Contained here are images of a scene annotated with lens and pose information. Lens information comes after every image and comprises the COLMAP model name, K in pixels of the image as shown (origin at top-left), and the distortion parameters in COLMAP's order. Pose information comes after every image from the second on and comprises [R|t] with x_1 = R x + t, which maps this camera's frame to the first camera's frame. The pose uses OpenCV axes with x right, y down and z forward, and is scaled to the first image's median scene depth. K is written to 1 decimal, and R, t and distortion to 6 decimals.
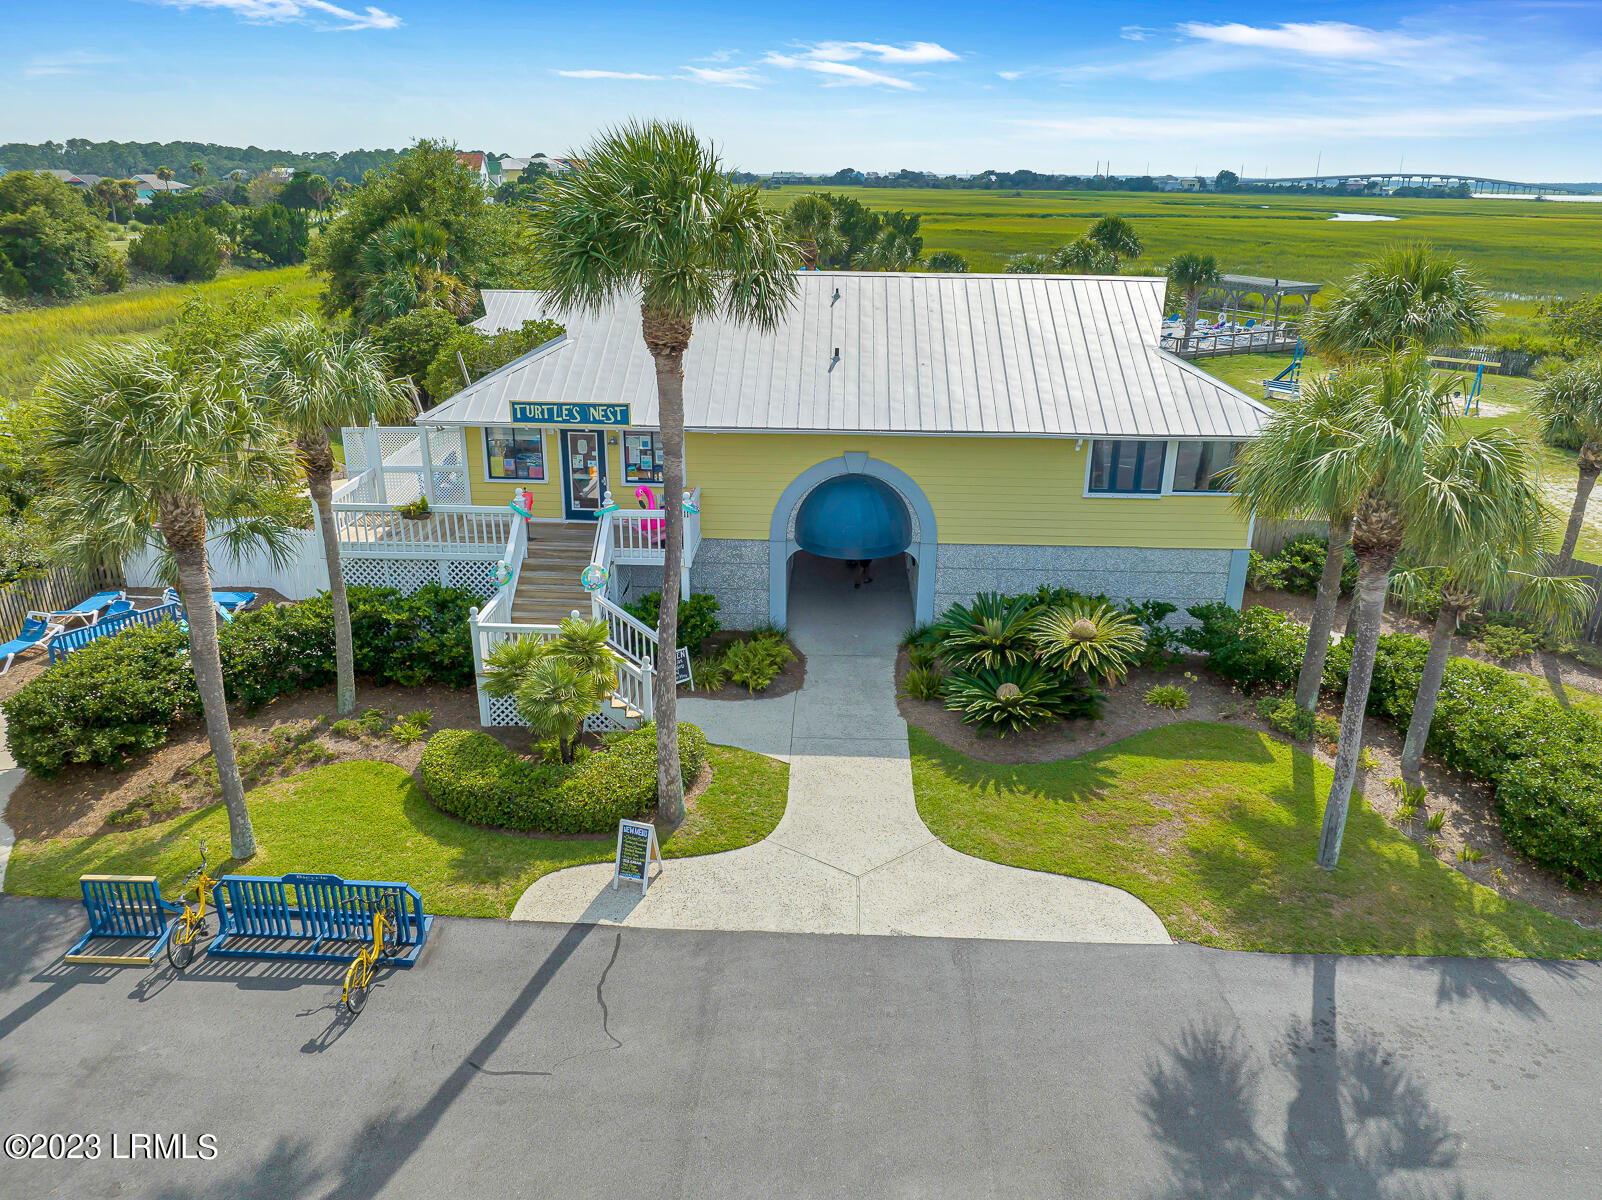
lens RADIAL K [[1135.4, 0, 801.0], [0, 1135.4, 600.0], [0, 0, 1]] dist [-0.035670, -0.000546]
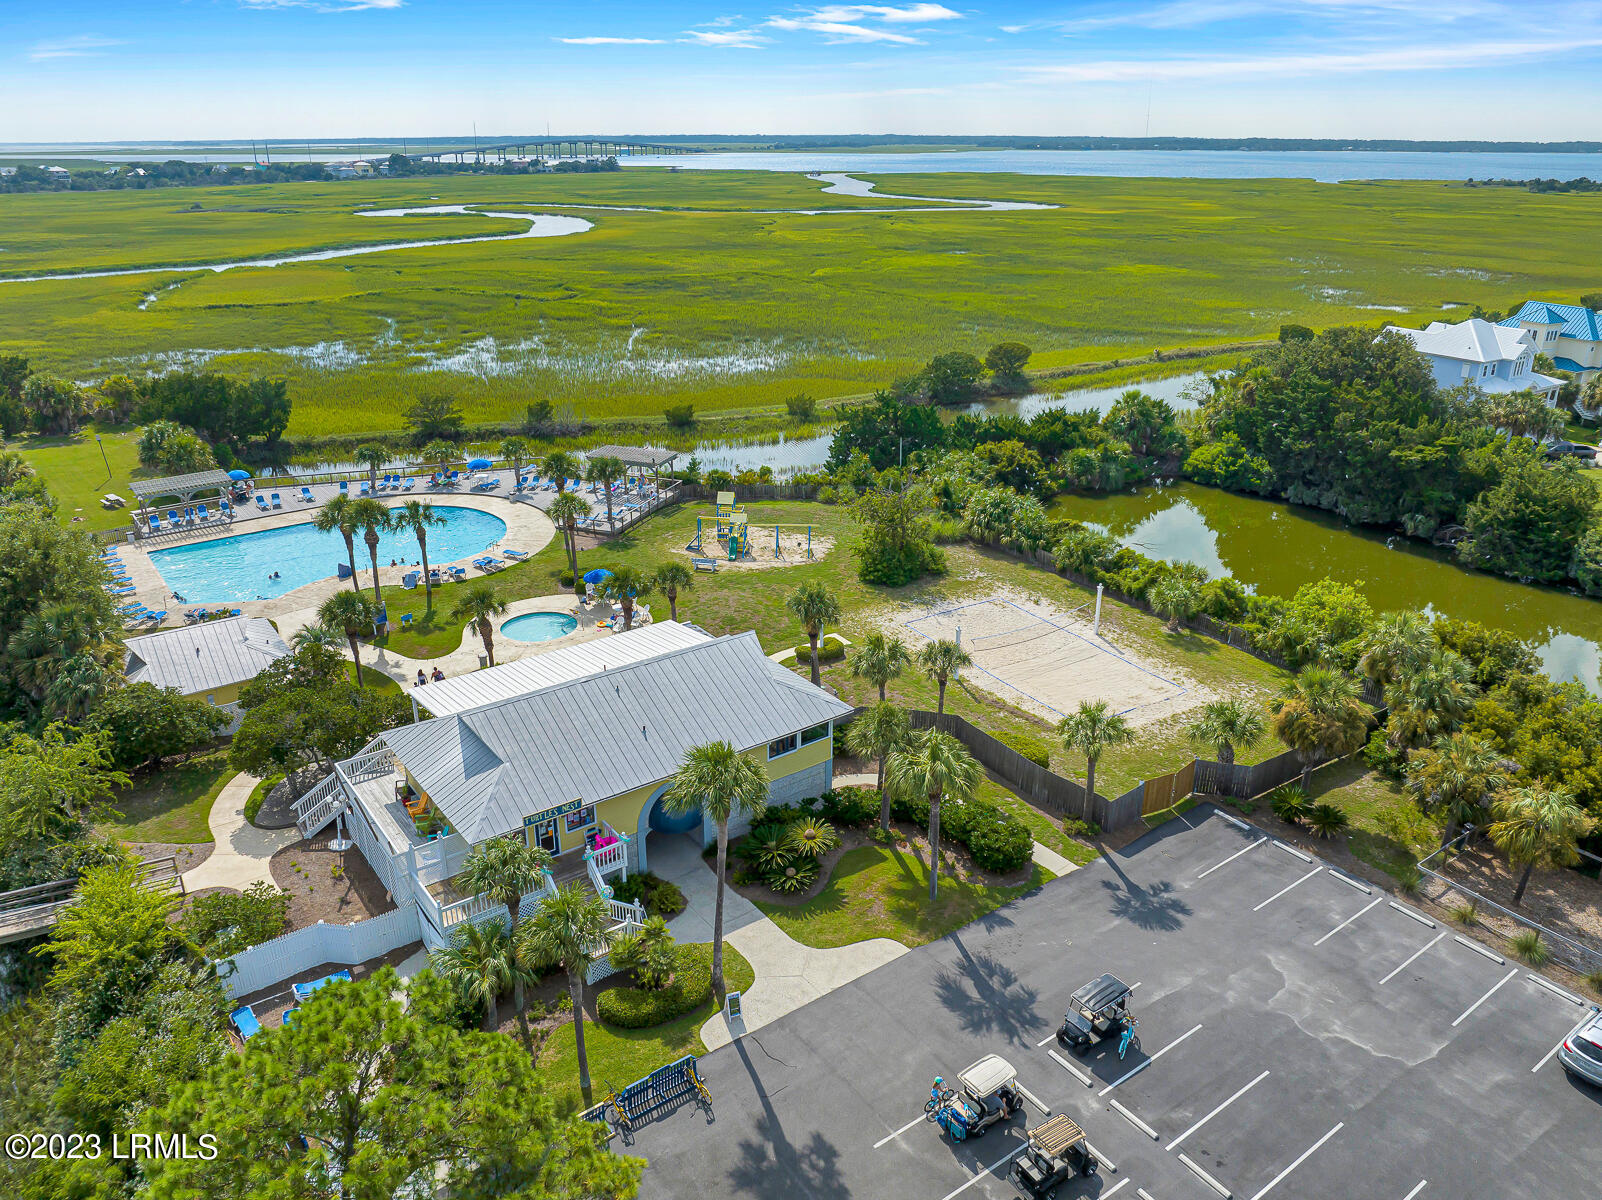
lens RADIAL K [[1130.1, 0, 801.0], [0, 1130.1, 600.0], [0, 0, 1]] dist [-0.010530, -0.001639]
pose [[0.786159, -0.243241, 0.568144, -1.217362], [0.233450, 0.968061, 0.091427, -0.824636], [-0.572237, 0.060757, 0.817835, -1.156165]]
